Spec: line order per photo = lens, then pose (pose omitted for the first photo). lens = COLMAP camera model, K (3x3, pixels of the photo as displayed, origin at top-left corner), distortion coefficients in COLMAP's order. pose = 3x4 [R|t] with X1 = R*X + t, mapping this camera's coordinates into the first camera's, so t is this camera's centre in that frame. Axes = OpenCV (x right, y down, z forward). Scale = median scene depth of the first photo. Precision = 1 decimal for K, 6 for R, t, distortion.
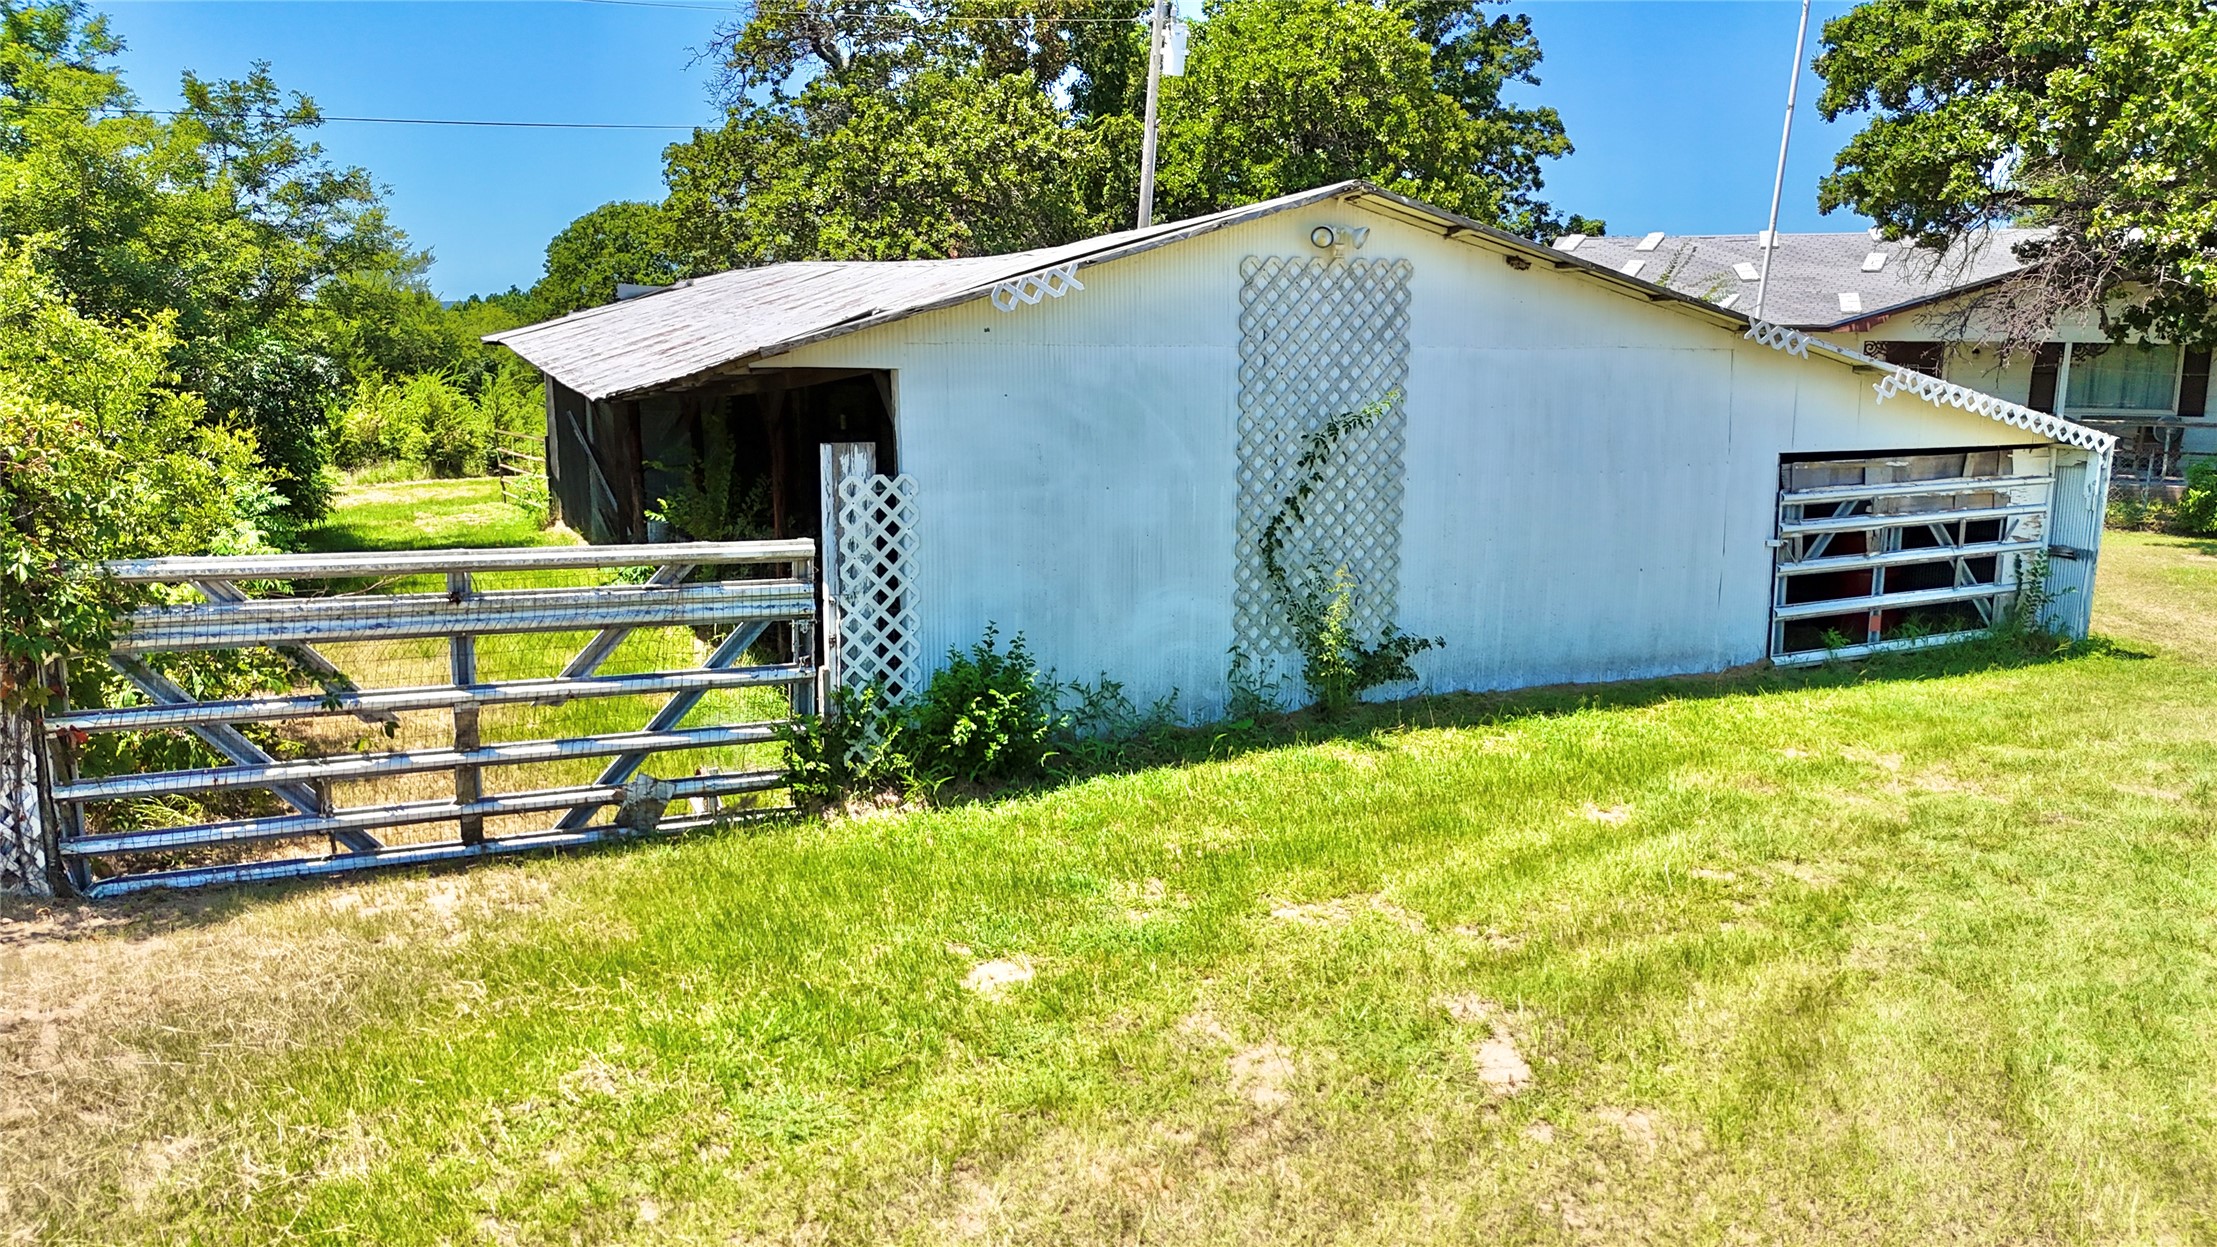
lens RADIAL K [[1628.8, 0, 1108.9], [0, 1628.8, 630.7], [0, 0, 1]] dist [0.075040, -0.079763]
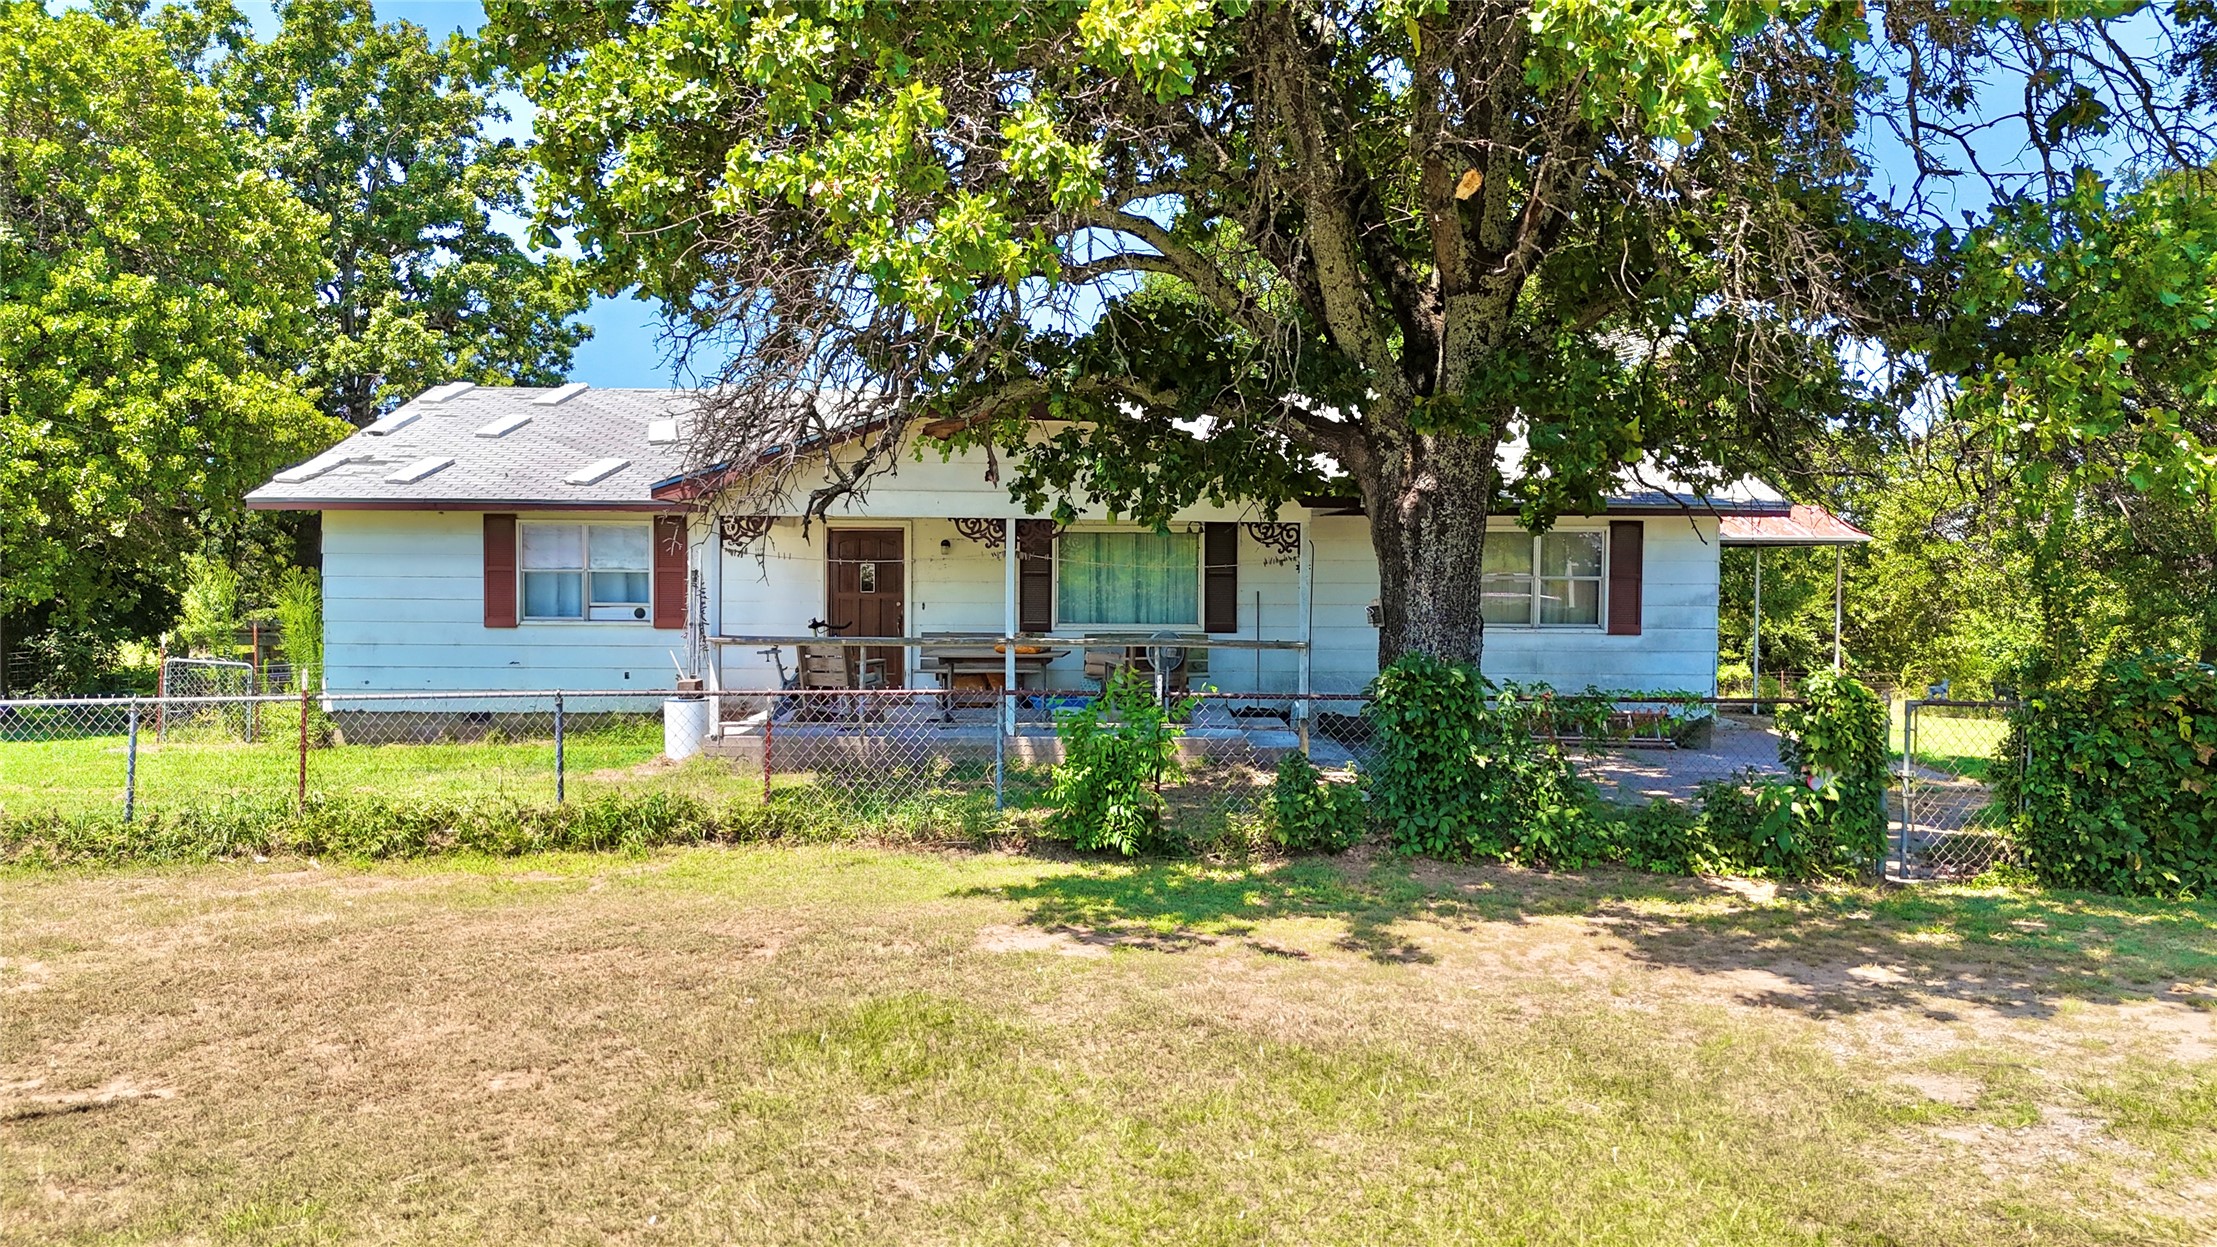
lens RADIAL K [[1628.8, 0, 1117.3], [0, 1628.8, 626.1], [0, 0, 1]] dist [0.075040, -0.079763]
pose [[0.917574, -0.015950, 0.397246, 0.988629], [0.074589, 0.988359, -0.132604, -0.124983], [-0.390506, 0.151304, 0.908082, 1.124913]]
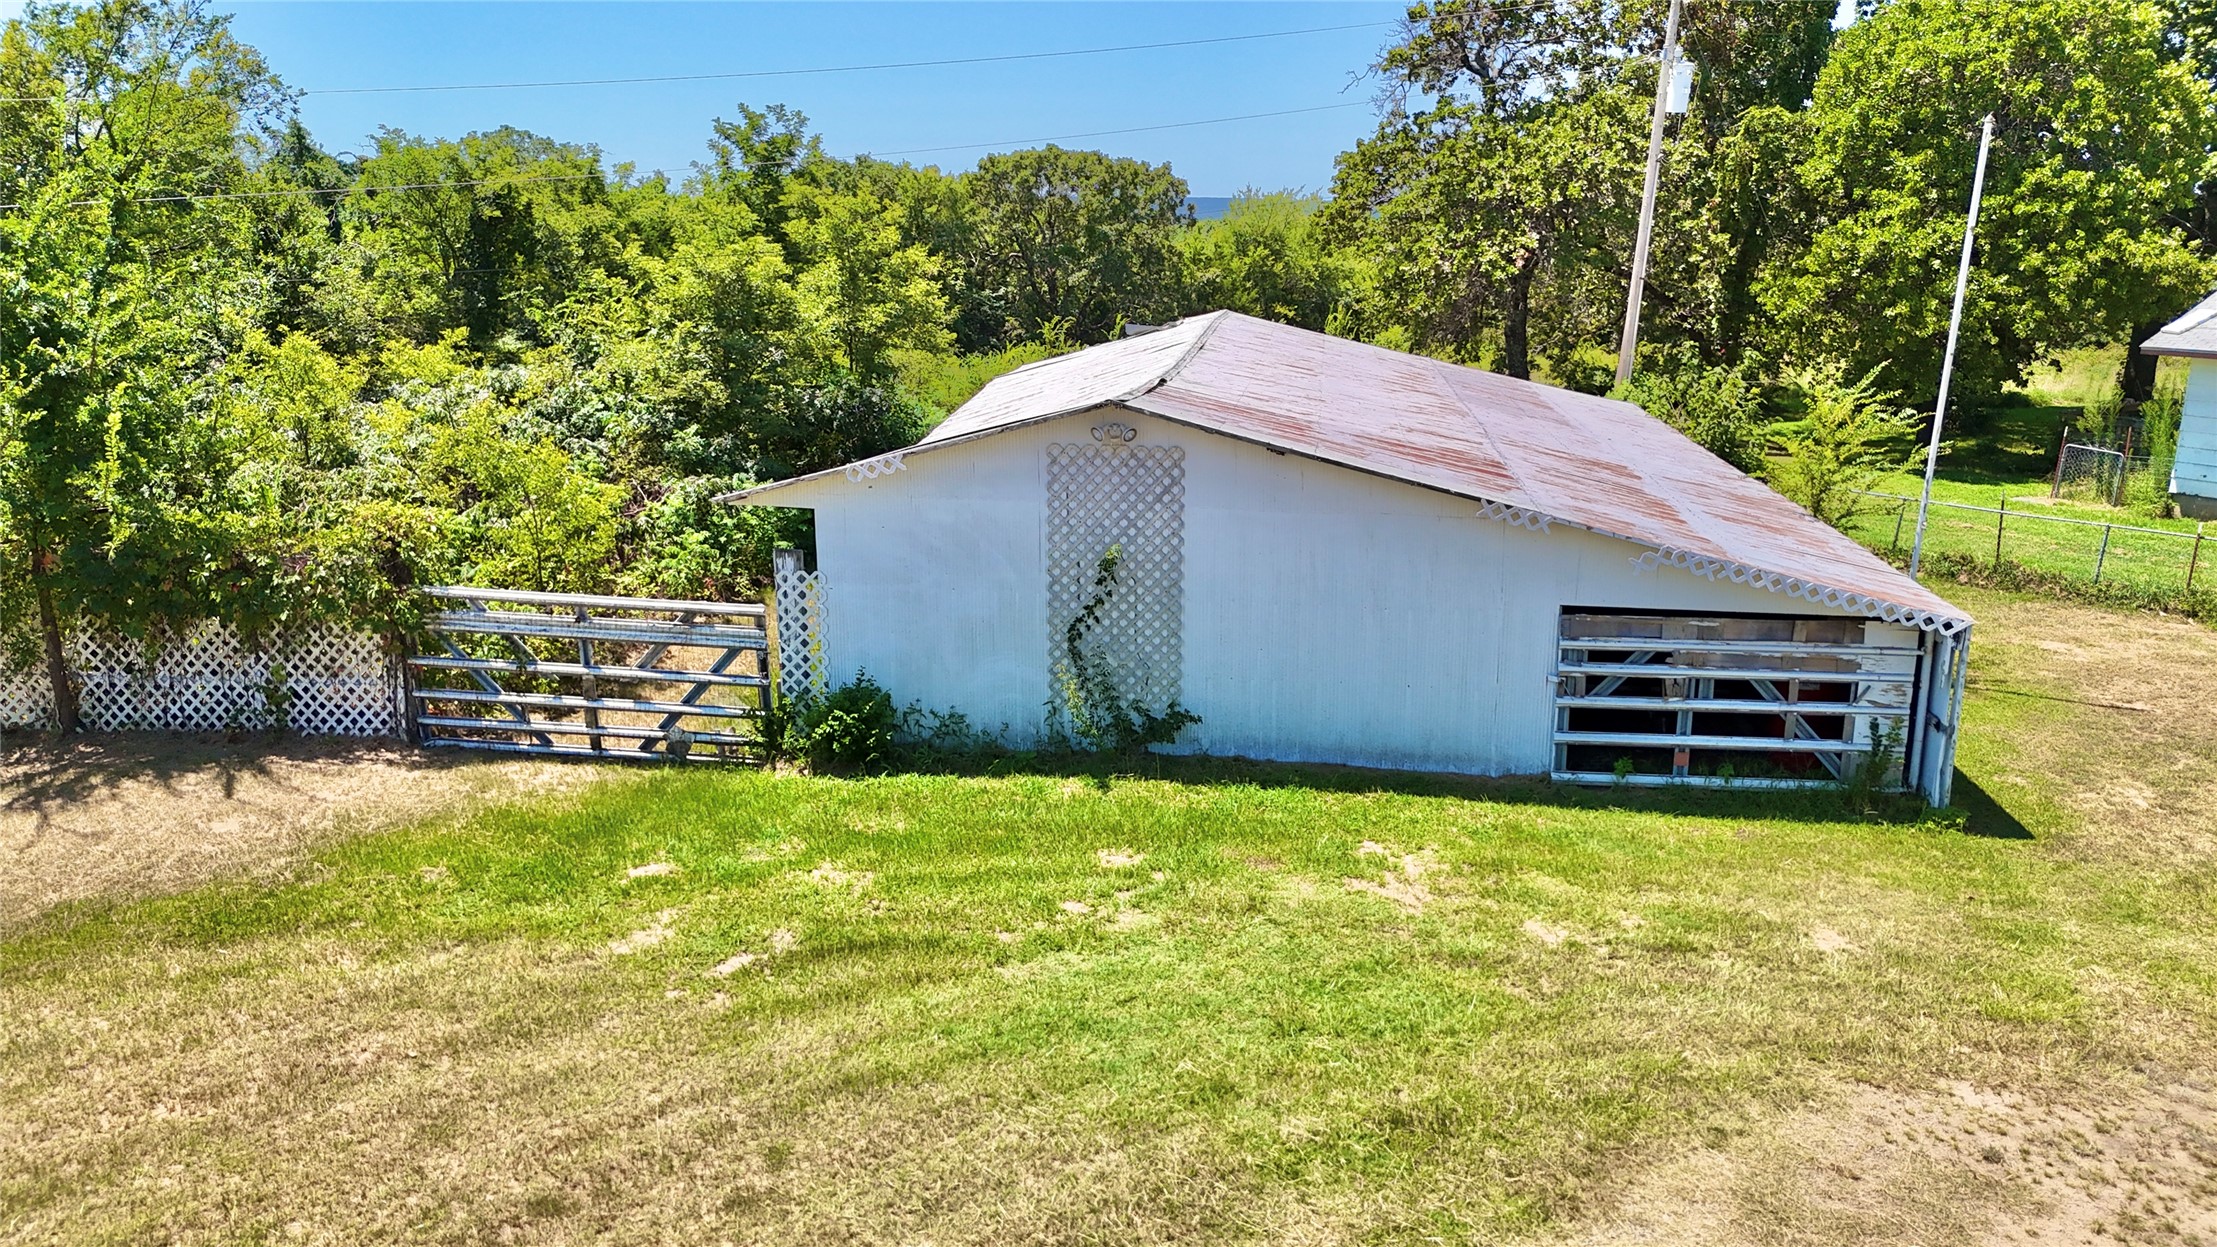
lens RADIAL K [[1628.8, 0, 1105.3], [0, 1628.8, 617.8], [0, 0, 1]] dist [0.075040, -0.079763]
pose [[0.840365, 0.127902, -0.526715, 0.885038], [-0.100261, 0.991671, 0.080843, -0.189316], [0.532668, -0.015128, 0.846189, -0.213127]]
